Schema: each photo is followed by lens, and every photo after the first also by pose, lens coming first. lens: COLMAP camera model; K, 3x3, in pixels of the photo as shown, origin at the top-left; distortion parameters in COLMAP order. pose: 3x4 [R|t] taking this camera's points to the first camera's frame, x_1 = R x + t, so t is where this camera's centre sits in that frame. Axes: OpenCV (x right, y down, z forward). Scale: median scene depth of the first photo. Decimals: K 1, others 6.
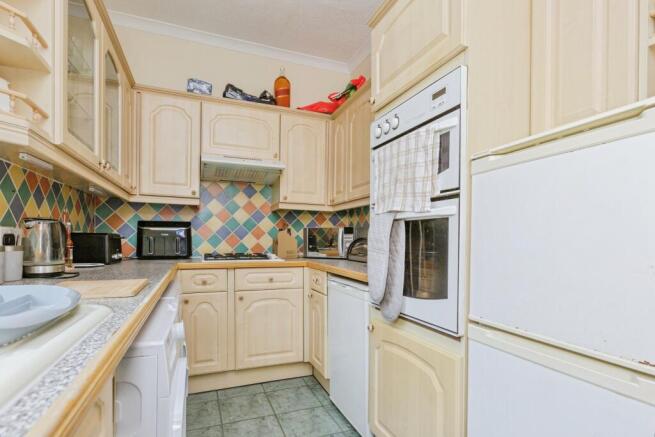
lens RADIAL K [[332.9, 0, 321.4], [0, 332.9, 243.1], [0, 0, 1]] dist [-0.006186, -0.000648]
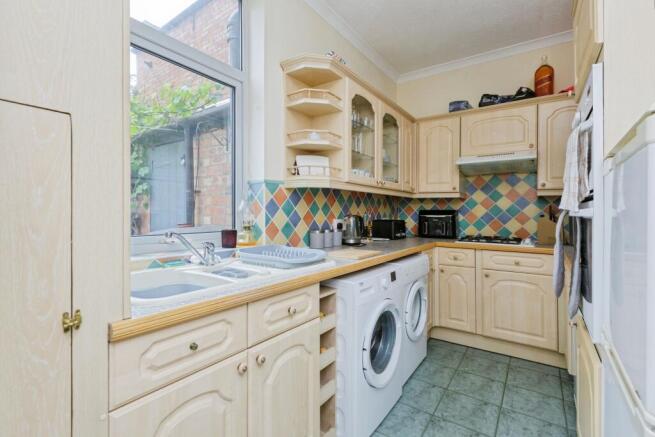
lens RADIAL K [[294.6, 0, 328.2], [0, 294.6, 215.7], [0, 0, 1]] dist [0.000959, -0.000213]
pose [[0.560601, -0.000225, -0.828086, 0.288890], [-0.009745, 0.999929, -0.006869, -0.031699], [0.828029, 0.011920, 0.560559, -0.051572]]
